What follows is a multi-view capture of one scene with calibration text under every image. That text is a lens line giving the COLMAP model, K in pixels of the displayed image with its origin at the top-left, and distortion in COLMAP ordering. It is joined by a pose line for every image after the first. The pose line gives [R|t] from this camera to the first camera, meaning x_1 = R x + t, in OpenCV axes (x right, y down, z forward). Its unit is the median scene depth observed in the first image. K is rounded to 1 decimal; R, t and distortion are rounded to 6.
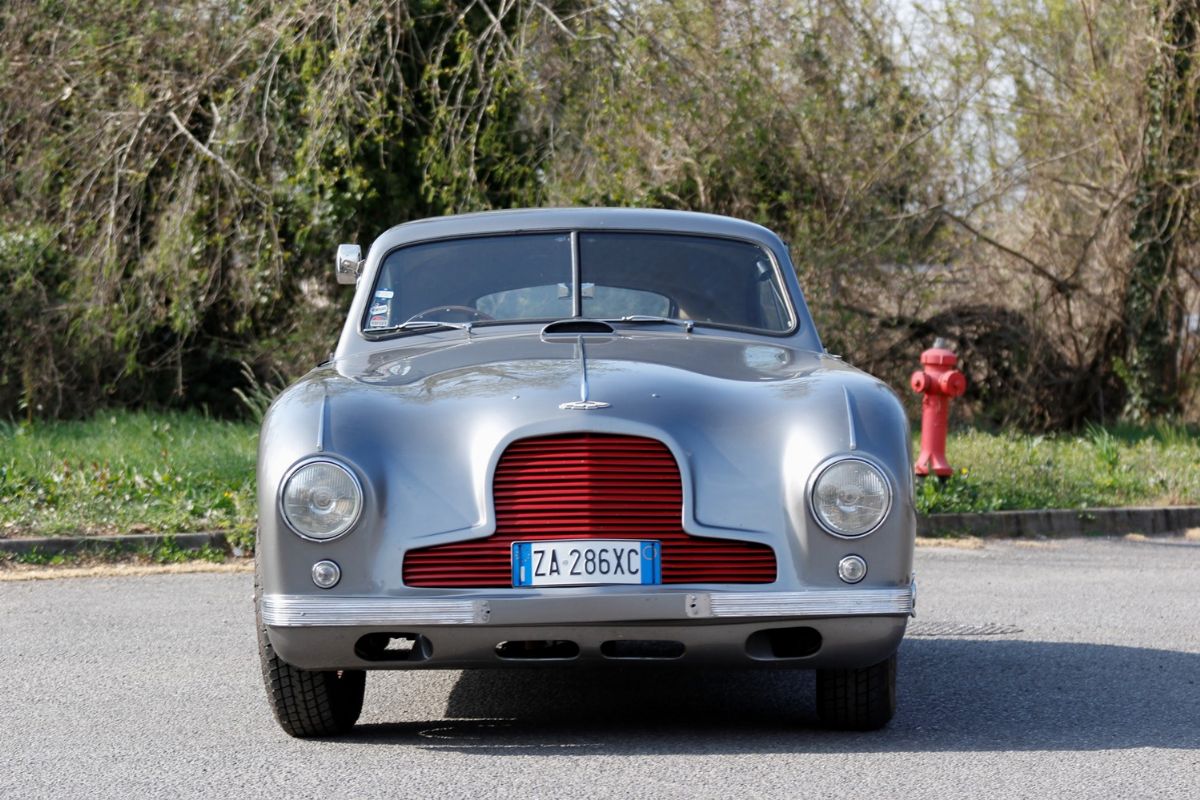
lens RADIAL K [[6911.2, 0, 600.0], [0, 6911.2, 400.0], [0, 0, 1]] dist [0.309775, -22.085726]
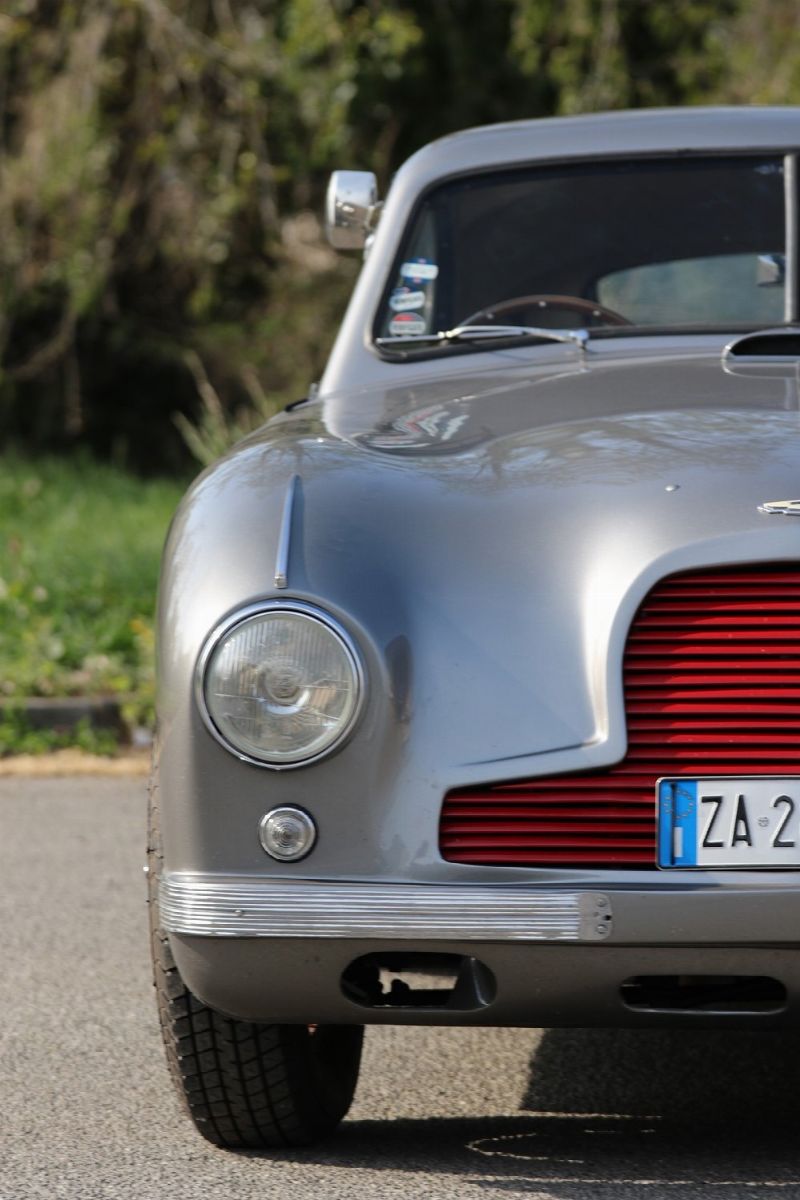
lens RADIAL K [[6911.2, 0, 400.0], [0, 6911.2, 600.0], [0, 0, 1]] dist [0.309775, -22.085726]
pose [[0.998746, 0.023092, -0.044418, -0.009447], [-0.020777, 0.998436, 0.051898, -0.017956], [0.045547, -0.050910, 0.997664, 0.496869]]
